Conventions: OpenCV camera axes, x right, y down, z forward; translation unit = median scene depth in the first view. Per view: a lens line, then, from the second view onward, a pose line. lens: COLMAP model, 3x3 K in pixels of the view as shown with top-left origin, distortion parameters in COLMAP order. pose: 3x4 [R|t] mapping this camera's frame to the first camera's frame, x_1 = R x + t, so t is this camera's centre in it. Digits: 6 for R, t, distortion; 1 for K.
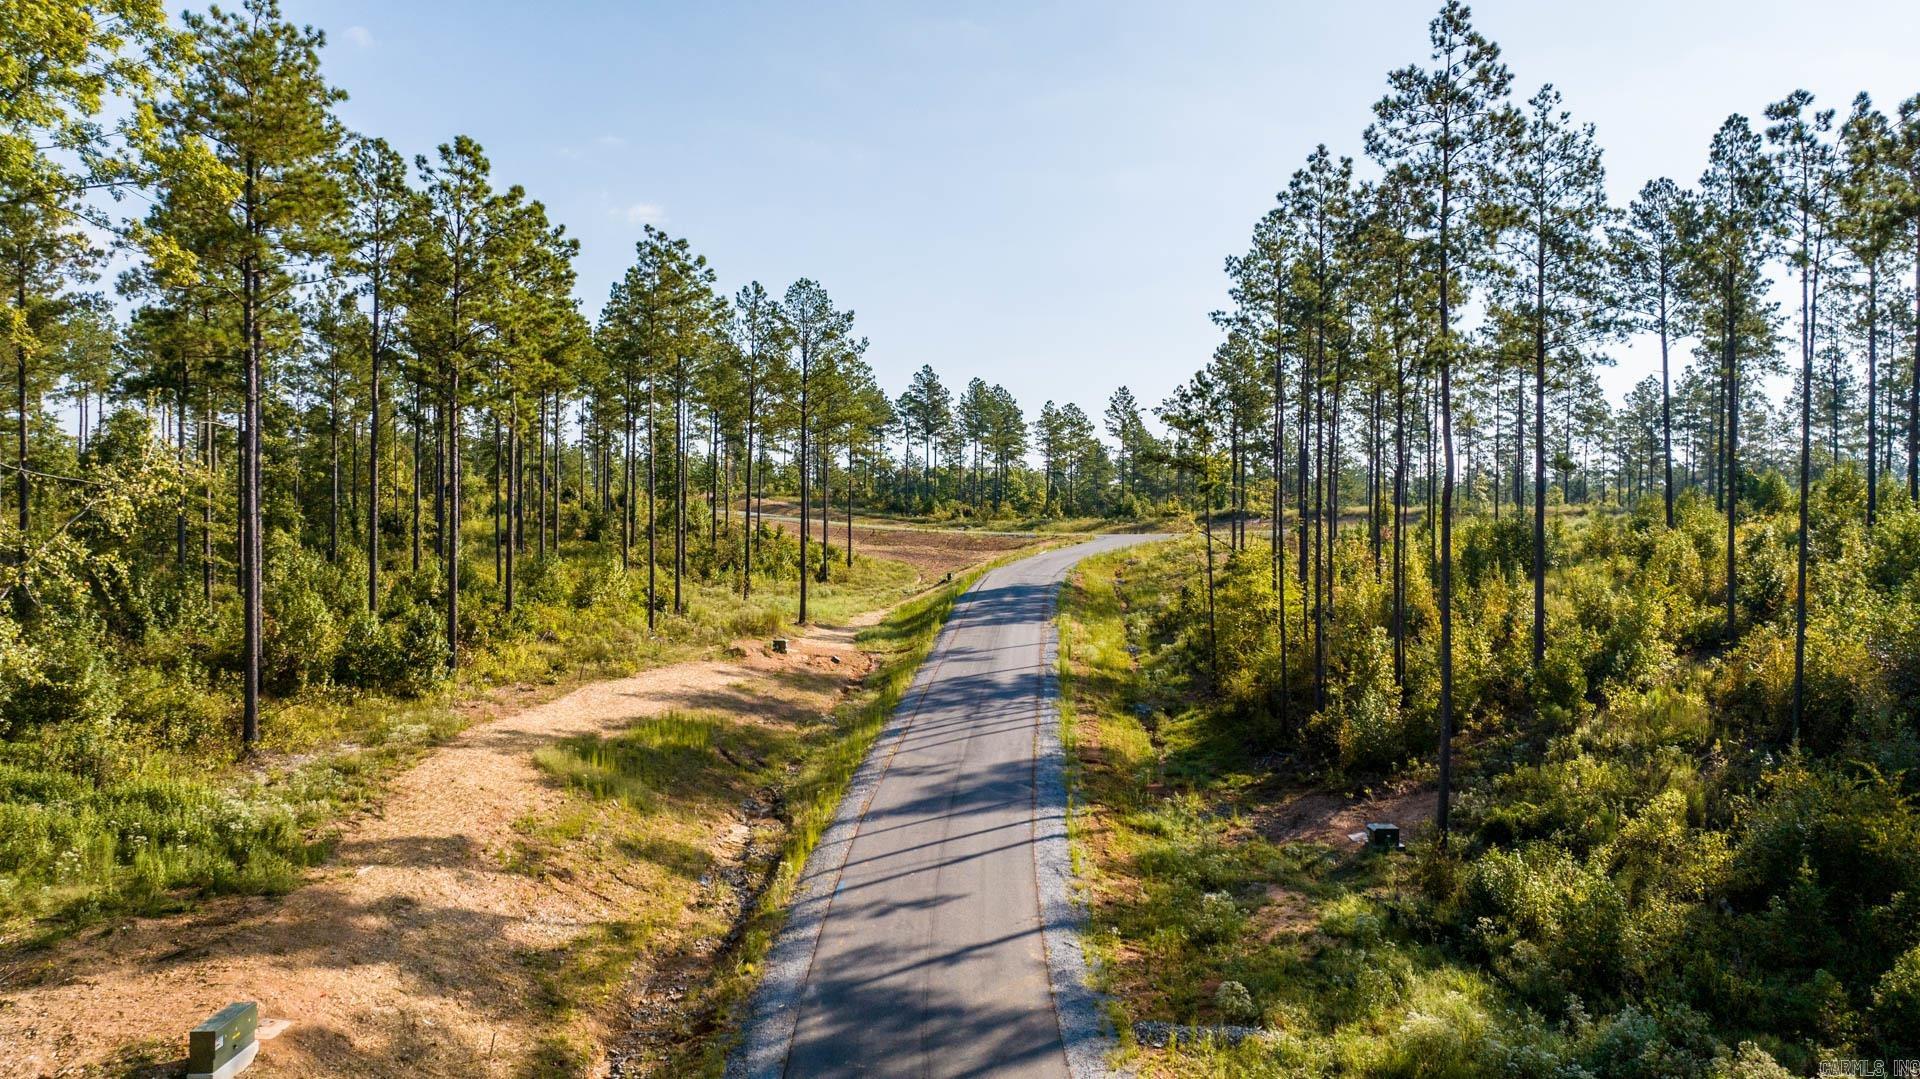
lens RADIAL K [[1412.0, 0, 964.1], [0, 1412.0, 540.8], [0, 0, 1]] dist [0.009554, 0.007151]
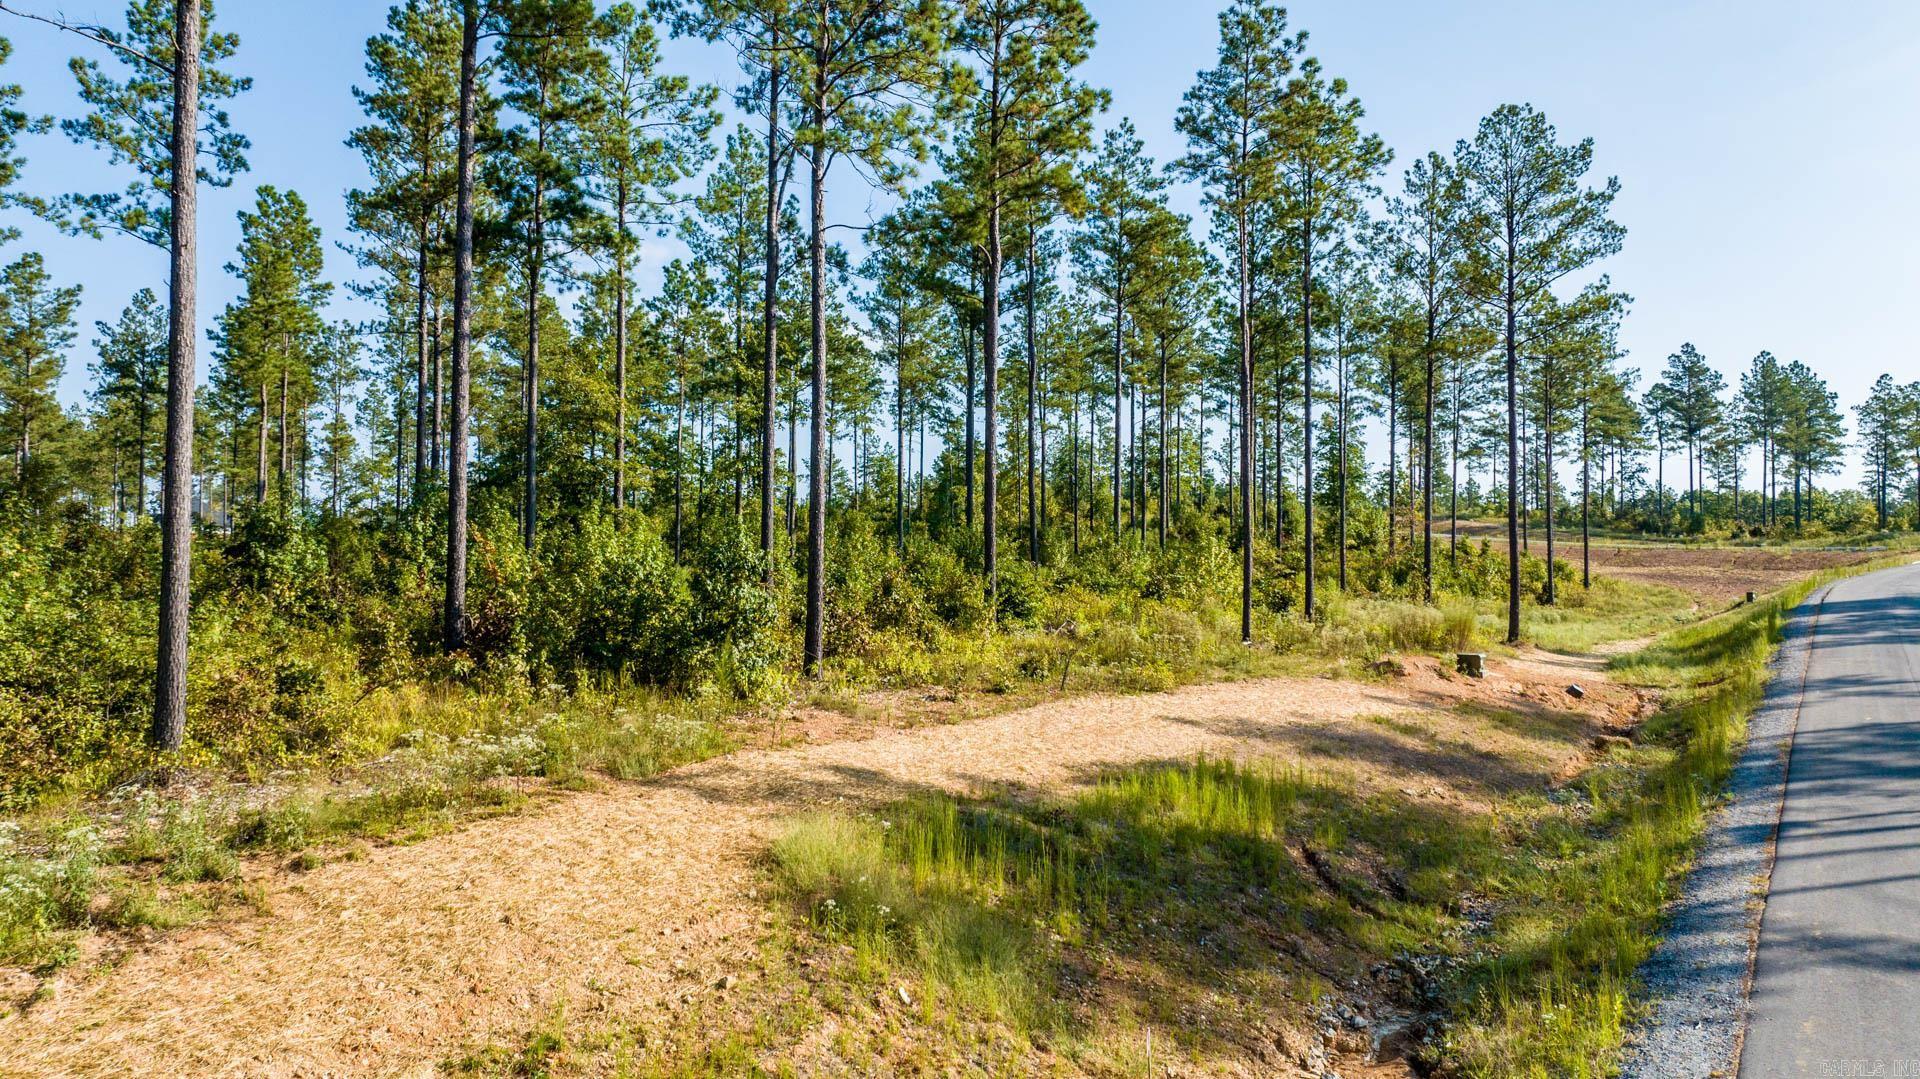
lens RADIAL K [[1412.0, 0, 968.2], [0, 1412.0, 531.6], [0, 0, 1]] dist [0.009554, 0.007151]
pose [[0.883915, -0.024339, -0.467013, -0.030232], [-0.000837, 0.998561, -0.053626, 0.038689], [0.467647, 0.047791, 0.882623, 0.292496]]
